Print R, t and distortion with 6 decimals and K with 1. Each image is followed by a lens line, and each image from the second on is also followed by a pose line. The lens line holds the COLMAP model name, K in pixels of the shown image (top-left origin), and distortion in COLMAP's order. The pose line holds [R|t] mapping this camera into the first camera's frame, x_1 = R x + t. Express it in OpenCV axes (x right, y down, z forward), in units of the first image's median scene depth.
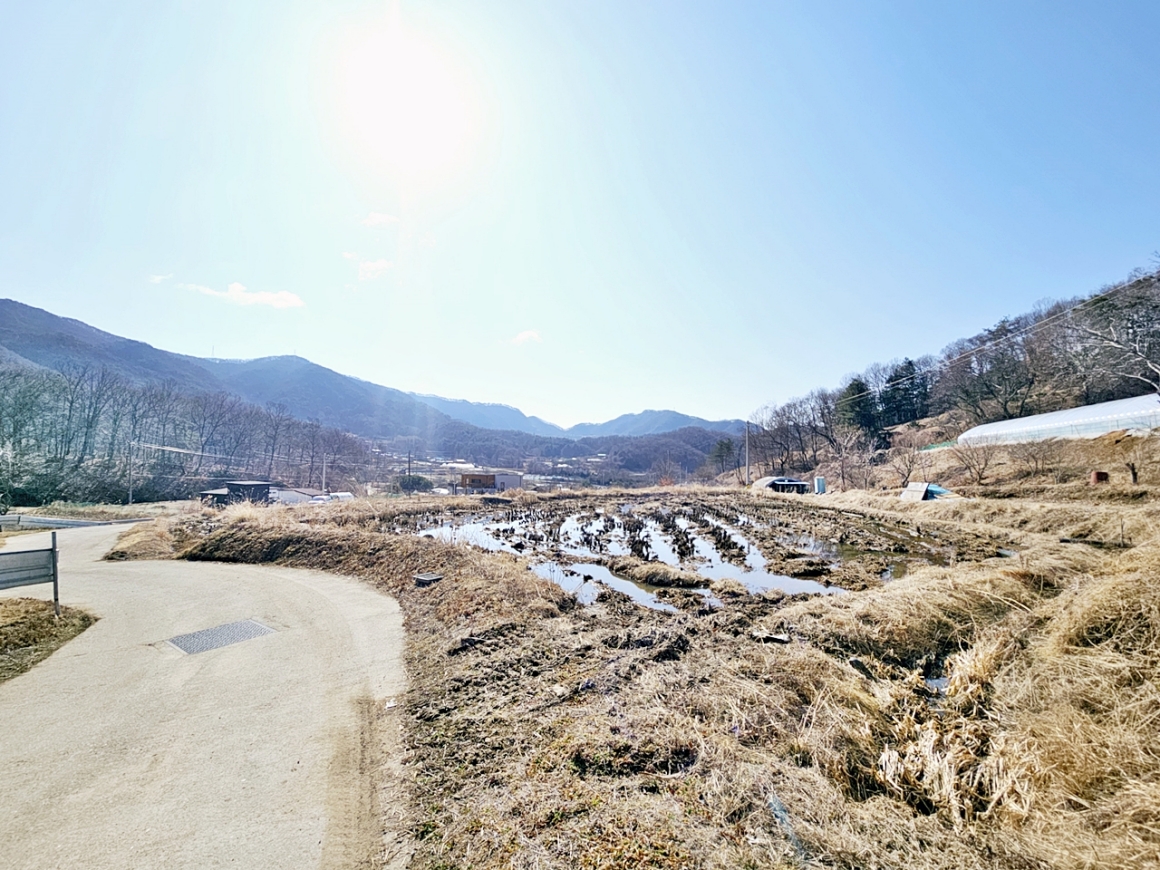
lens RADIAL K [[472.6, 0, 579.9], [0, 472.6, 433.4], [0, 0, 1]] dist [-0.003211, 0.000723]
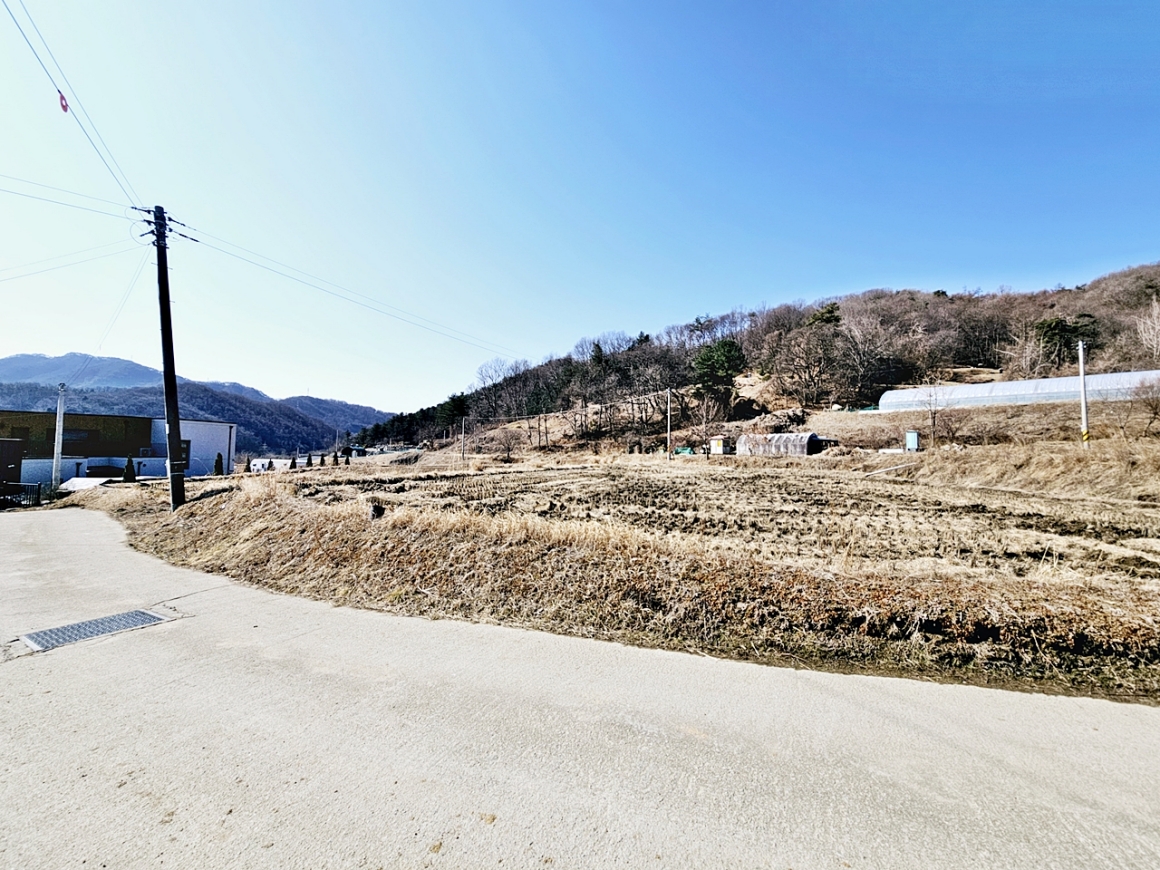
lens RADIAL K [[472.6, 0, 579.5], [0, 472.6, 434.6], [0, 0, 1]] dist [-0.003211, 0.000723]
pose [[0.560262, 0.029302, 0.827797, -0.063269], [-0.075245, 0.997043, 0.015633, 0.015555], [-0.824891, -0.071046, 0.560810, 0.122344]]
